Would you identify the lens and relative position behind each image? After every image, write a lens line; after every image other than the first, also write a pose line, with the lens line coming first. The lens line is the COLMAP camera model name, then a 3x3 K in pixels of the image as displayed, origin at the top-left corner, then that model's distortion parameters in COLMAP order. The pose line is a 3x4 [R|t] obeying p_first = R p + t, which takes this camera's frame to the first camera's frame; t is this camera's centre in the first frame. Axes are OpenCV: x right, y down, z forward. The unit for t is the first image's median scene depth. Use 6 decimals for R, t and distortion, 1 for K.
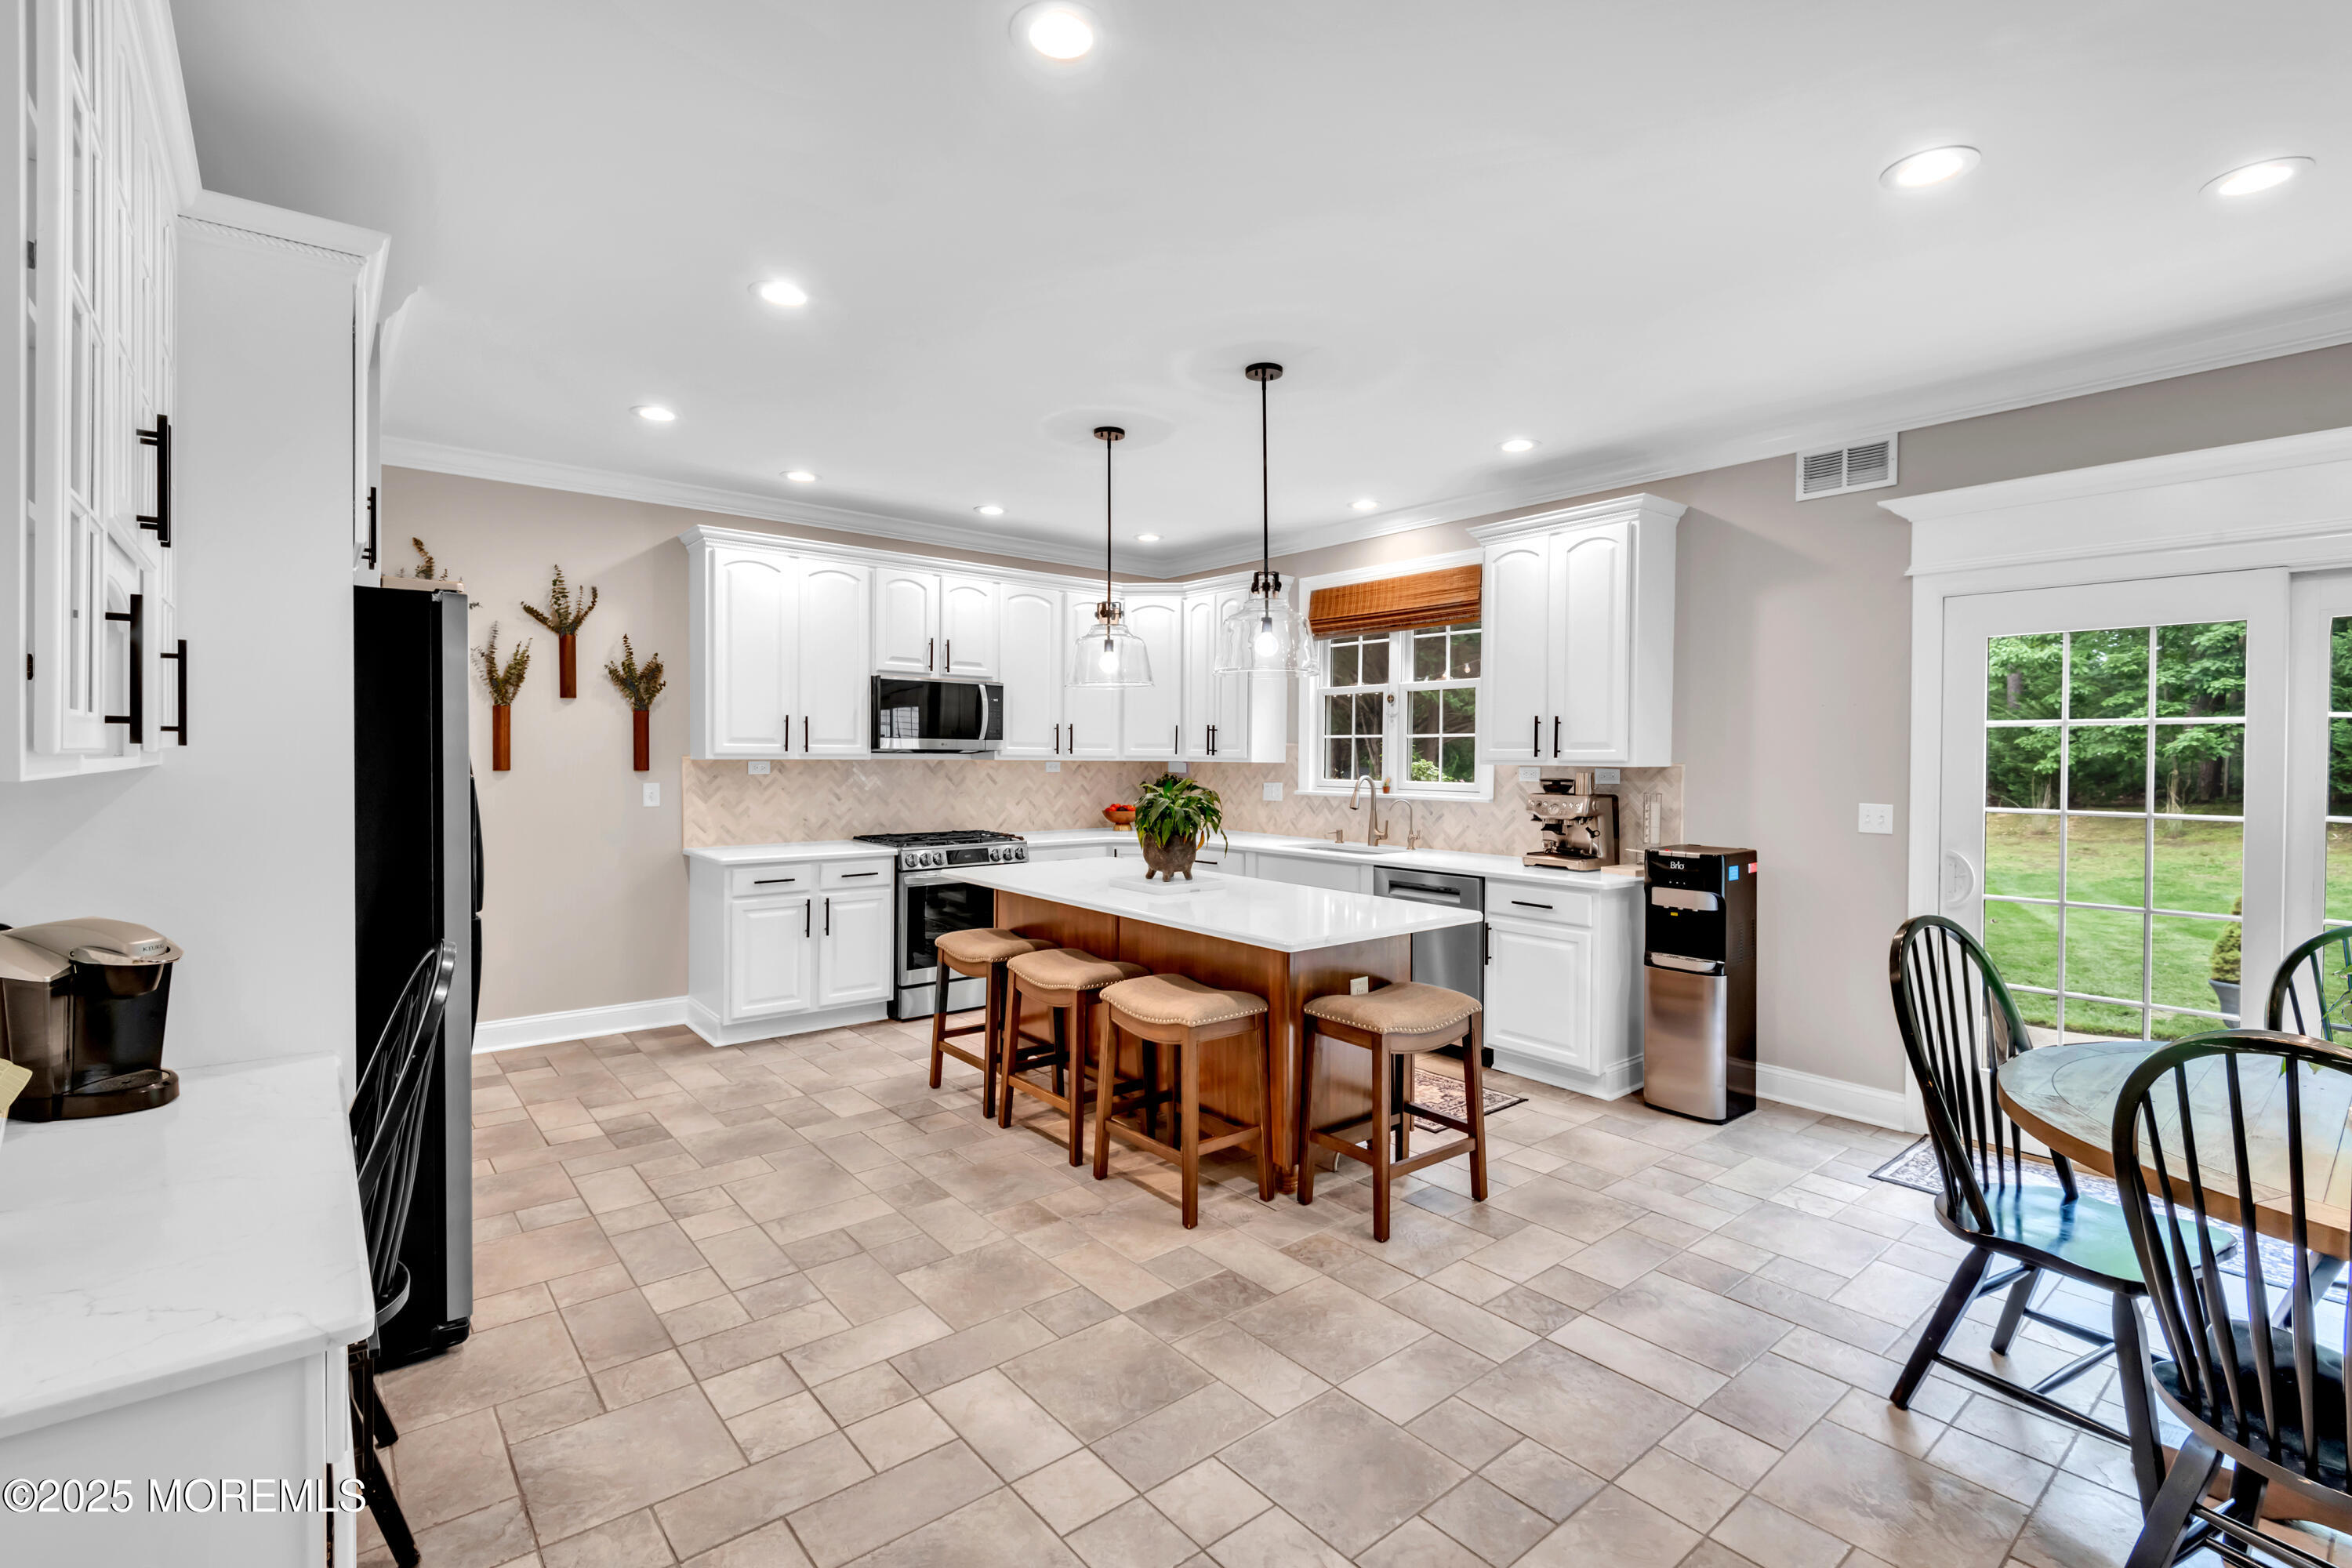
lens RADIAL K [[1074.8, 0, 1173.6], [0, 1074.8, 756.0], [0, 0, 1]] dist [0.019566, -0.009907]
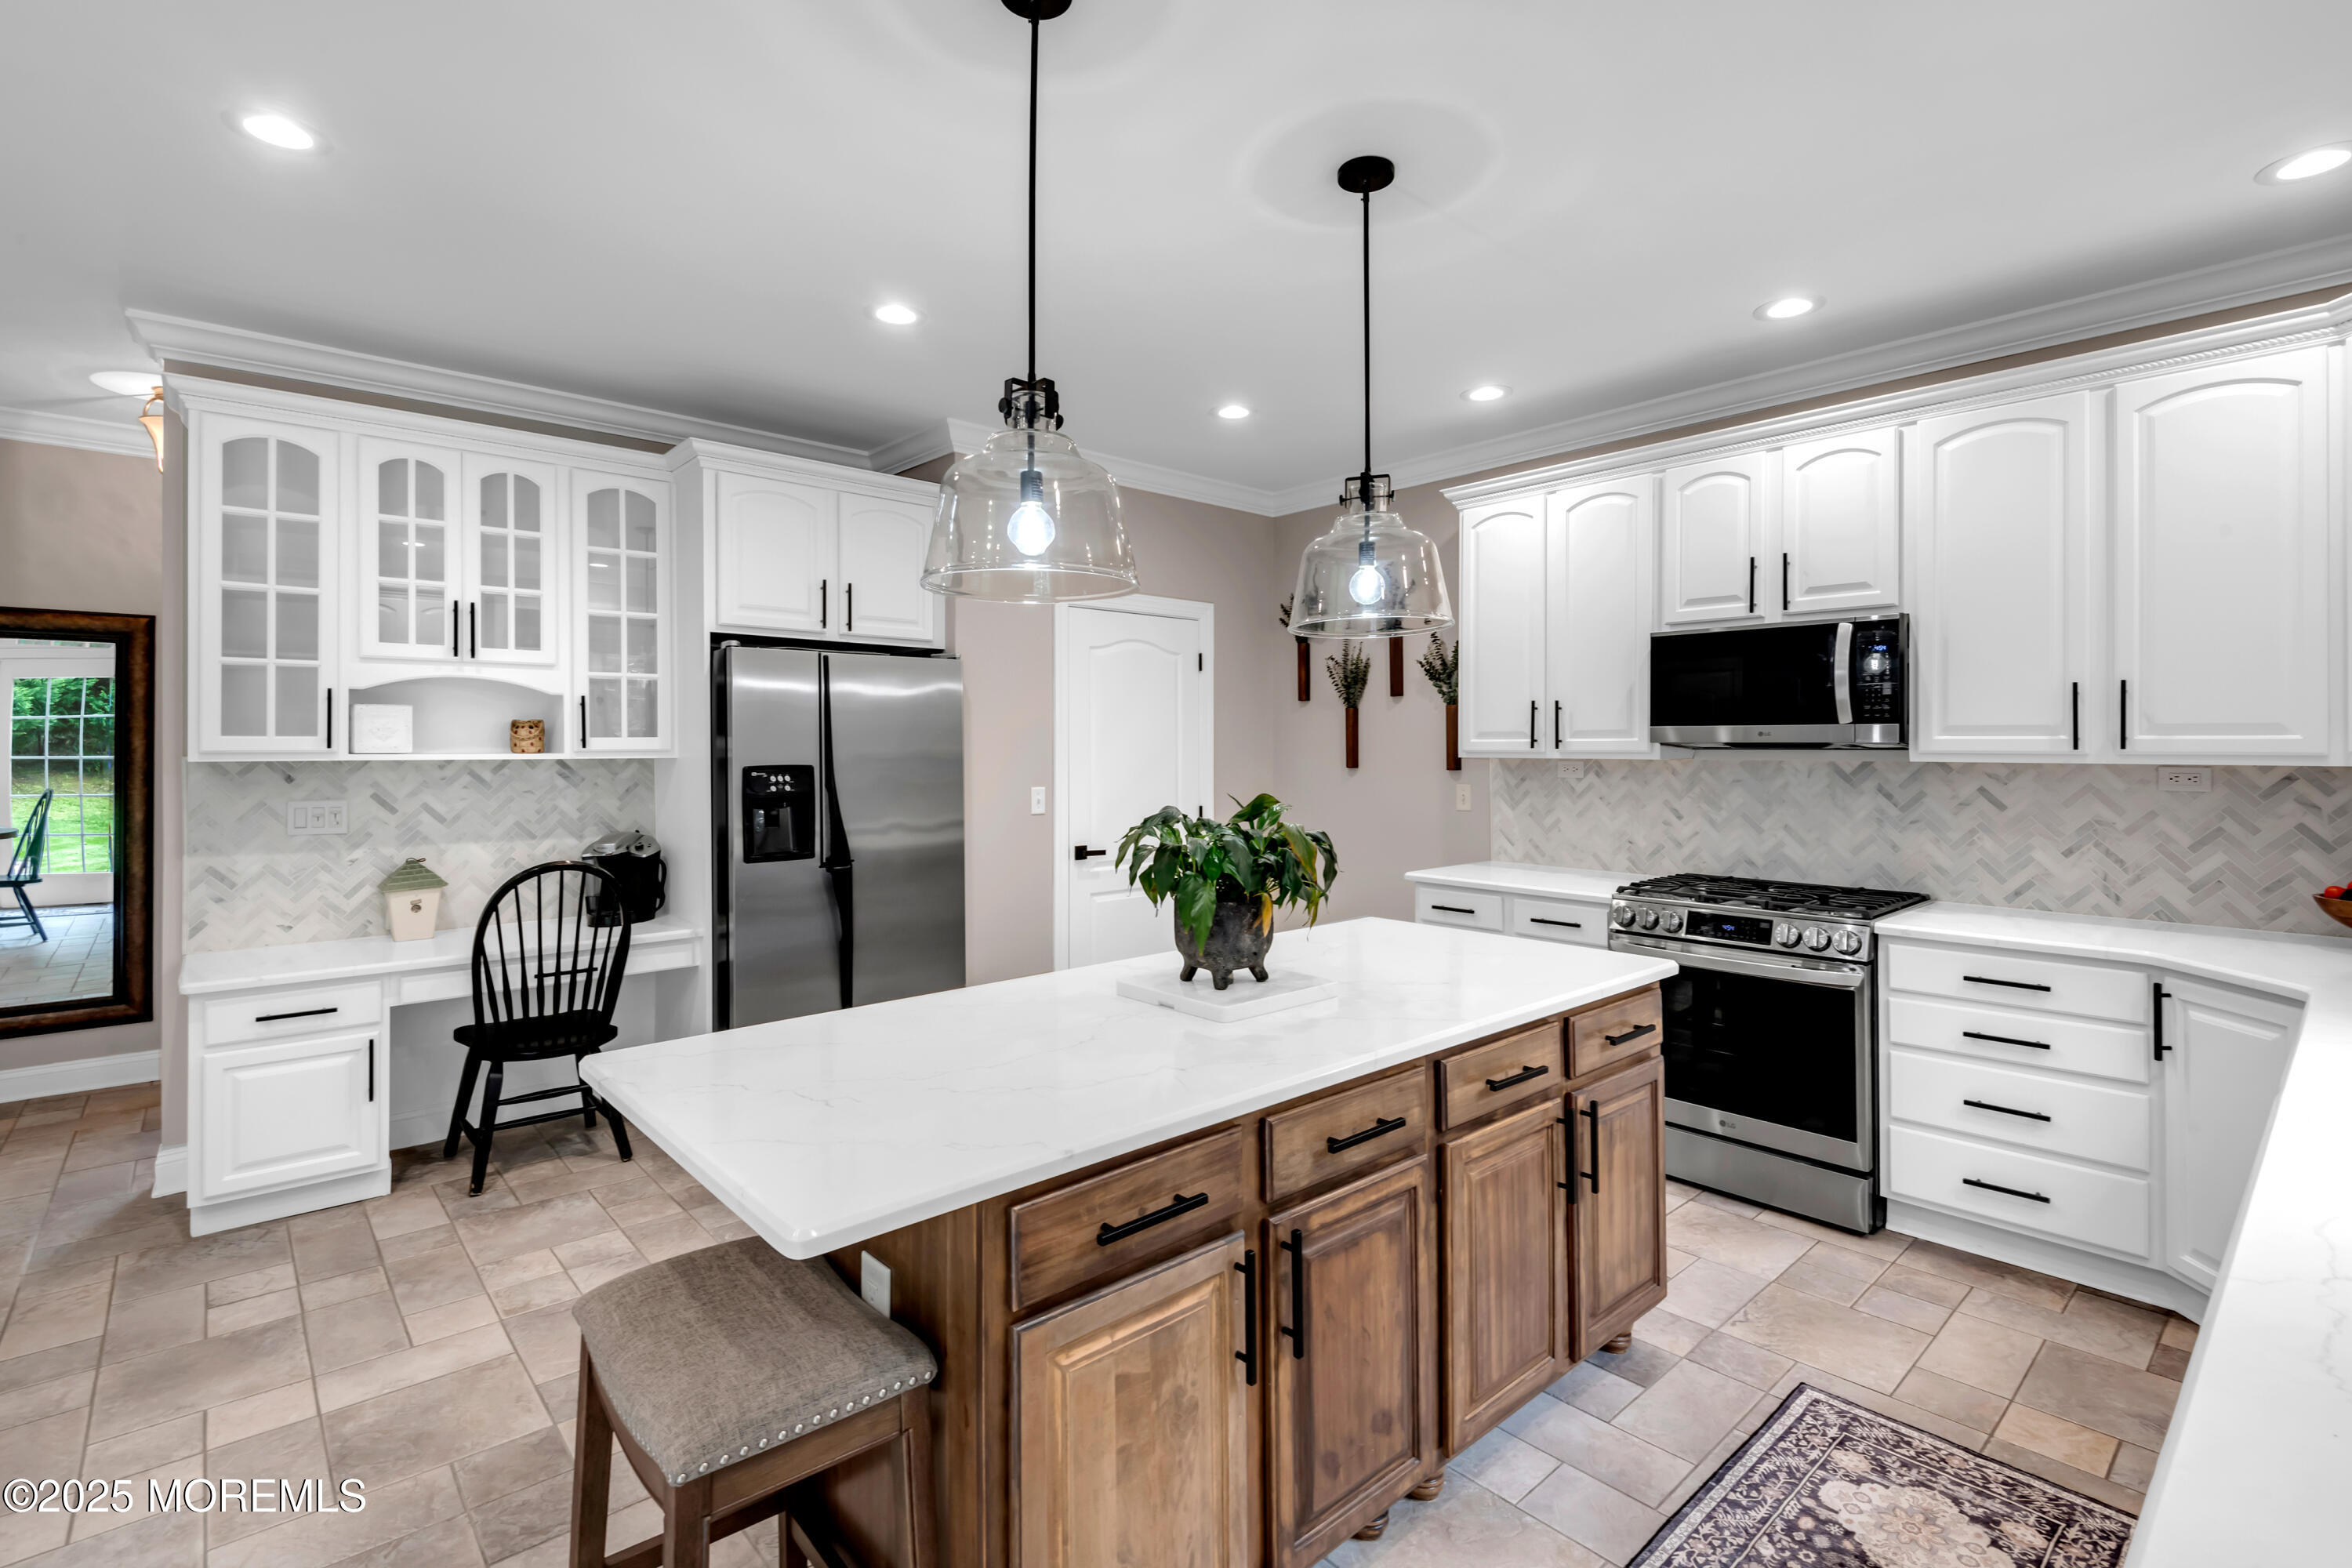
lens RADIAL K [[1074.8, 0, 1176.3], [0, 1074.8, 753.2], [0, 0, 1]] dist [0.019566, -0.009907]
pose [[0.041764, -0.002631, -0.999124, 0.411653], [-0.000883, 0.999996, -0.002670, 0.001526], [0.999127, 0.000994, 0.041762, 0.735572]]
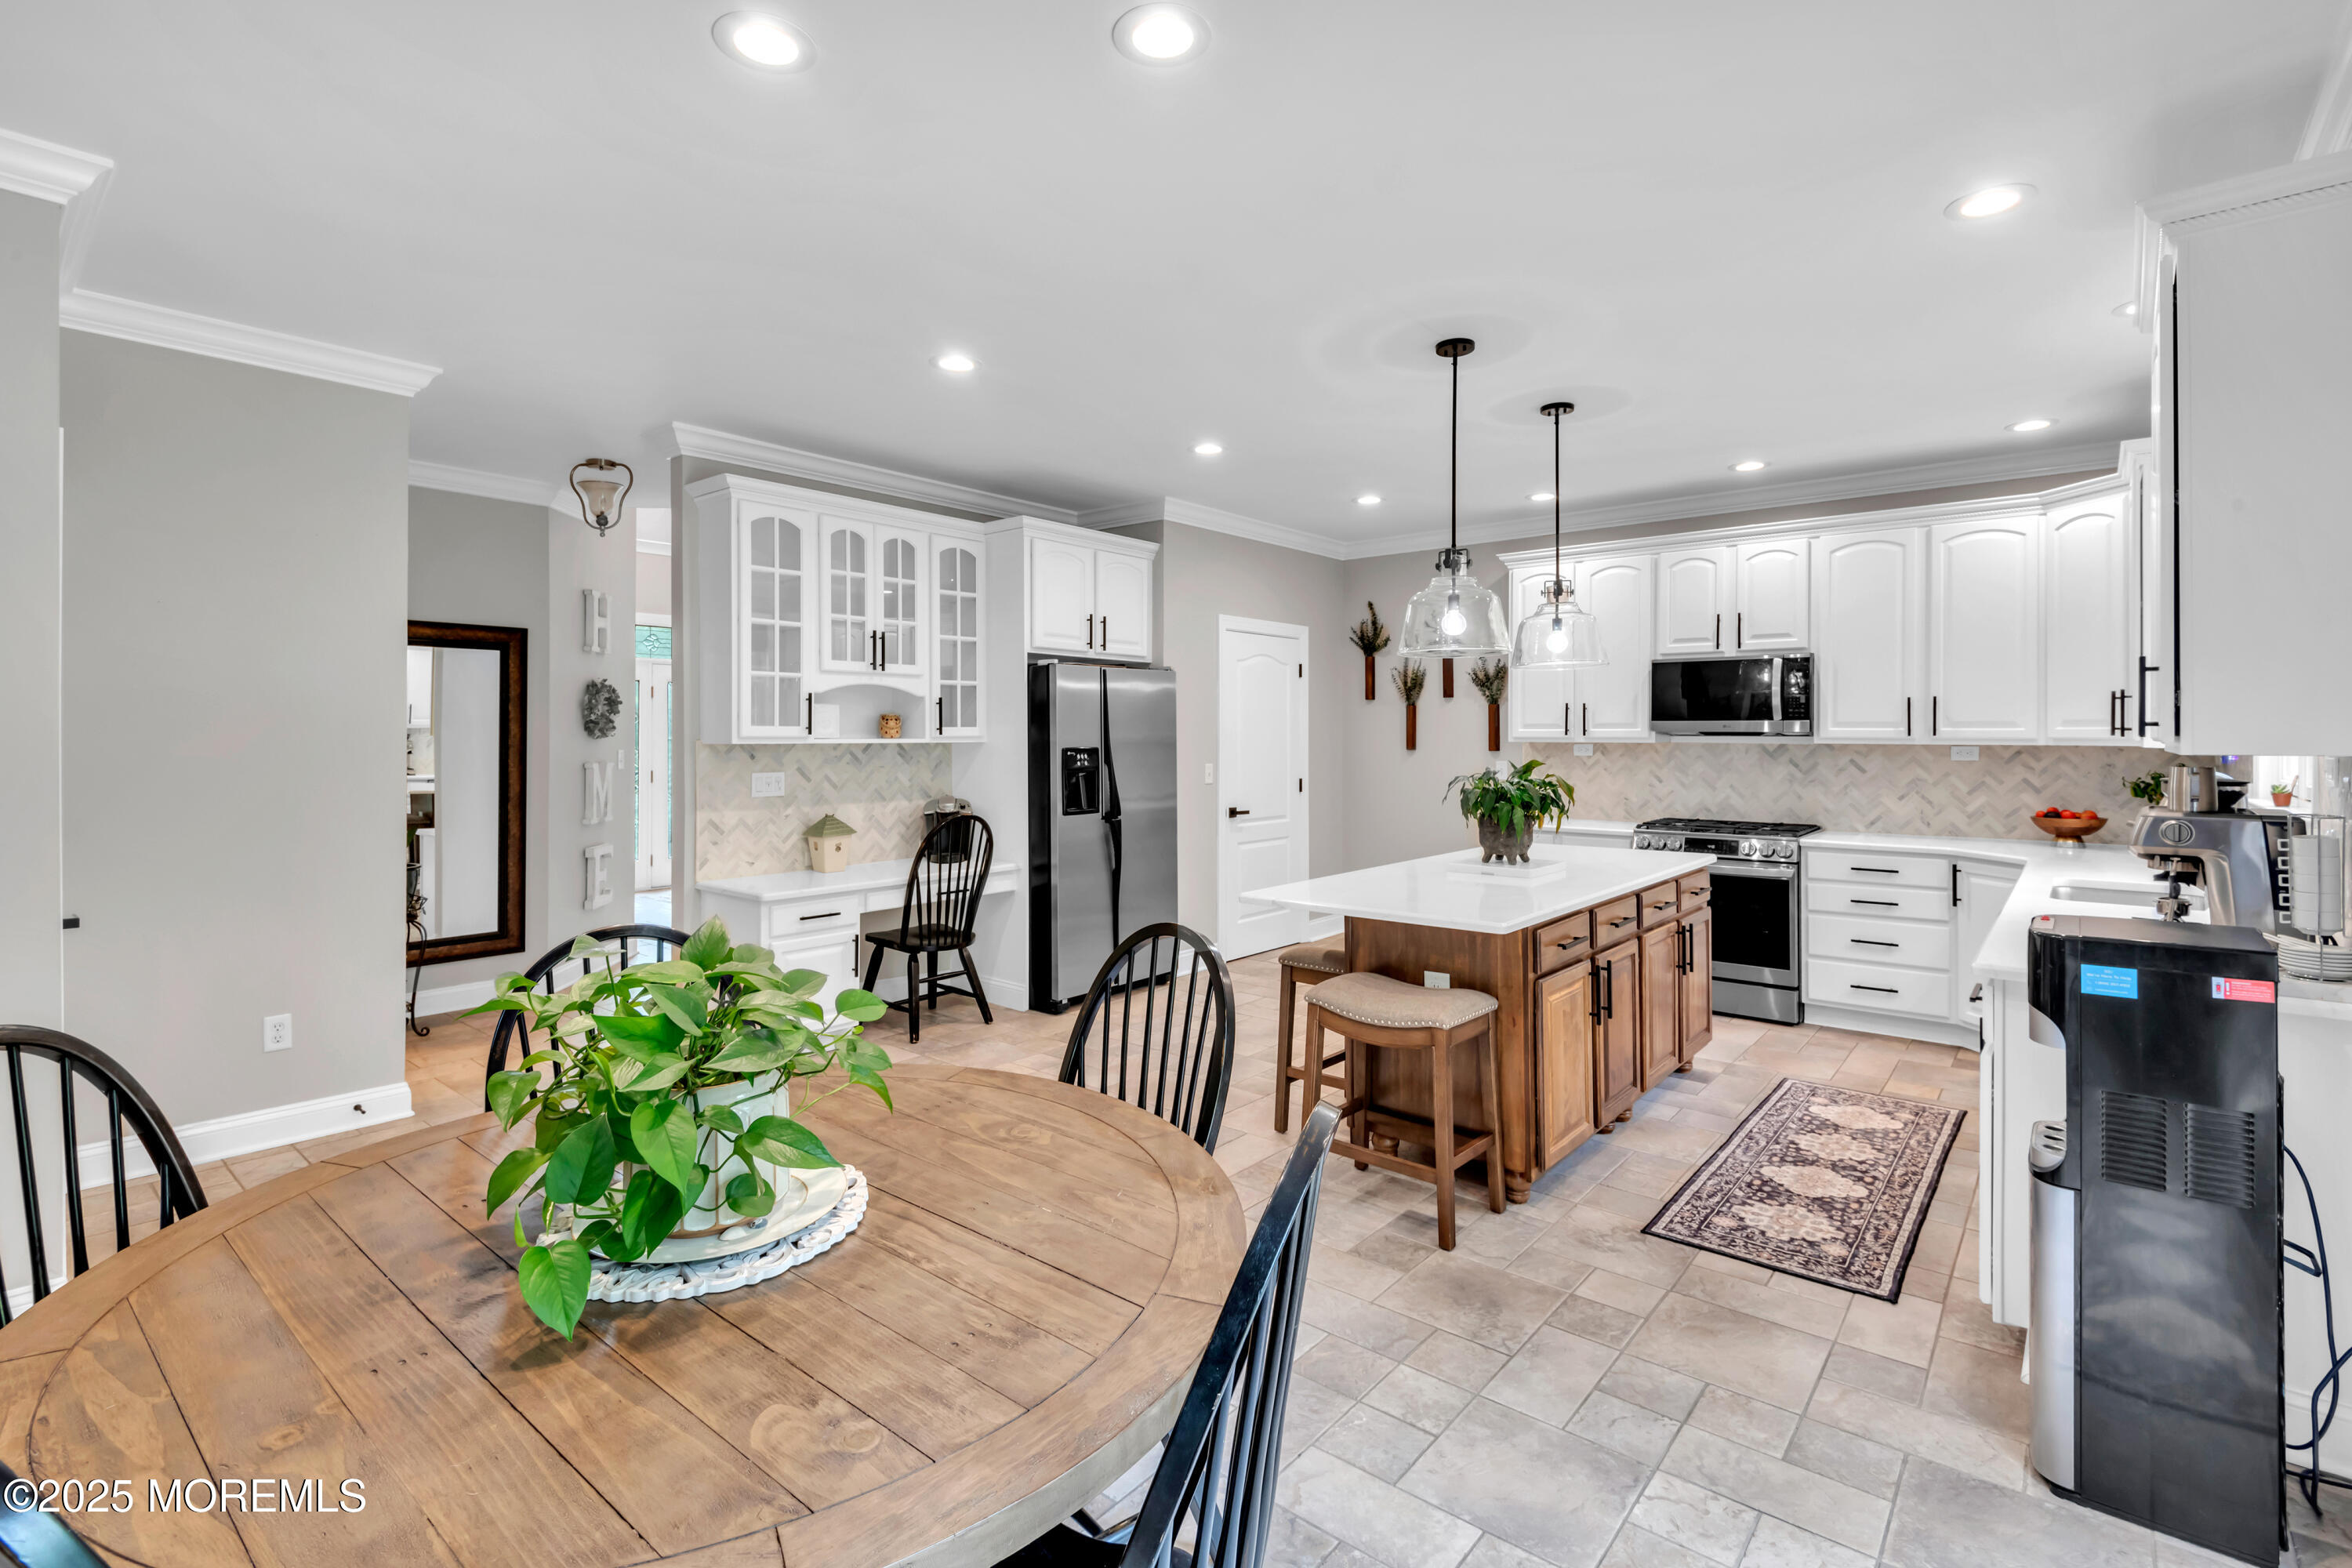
lens RADIAL K [[1074.8, 0, 1183.0], [0, 1074.8, 747.4], [0, 0, 1]] dist [0.019566, -0.009907]
pose [[0.184005, 0.003943, -0.982917, 0.702485], [-0.000515, 0.999992, 0.003915, 0.004304], [0.982925, -0.000215, 0.184005, 0.407020]]
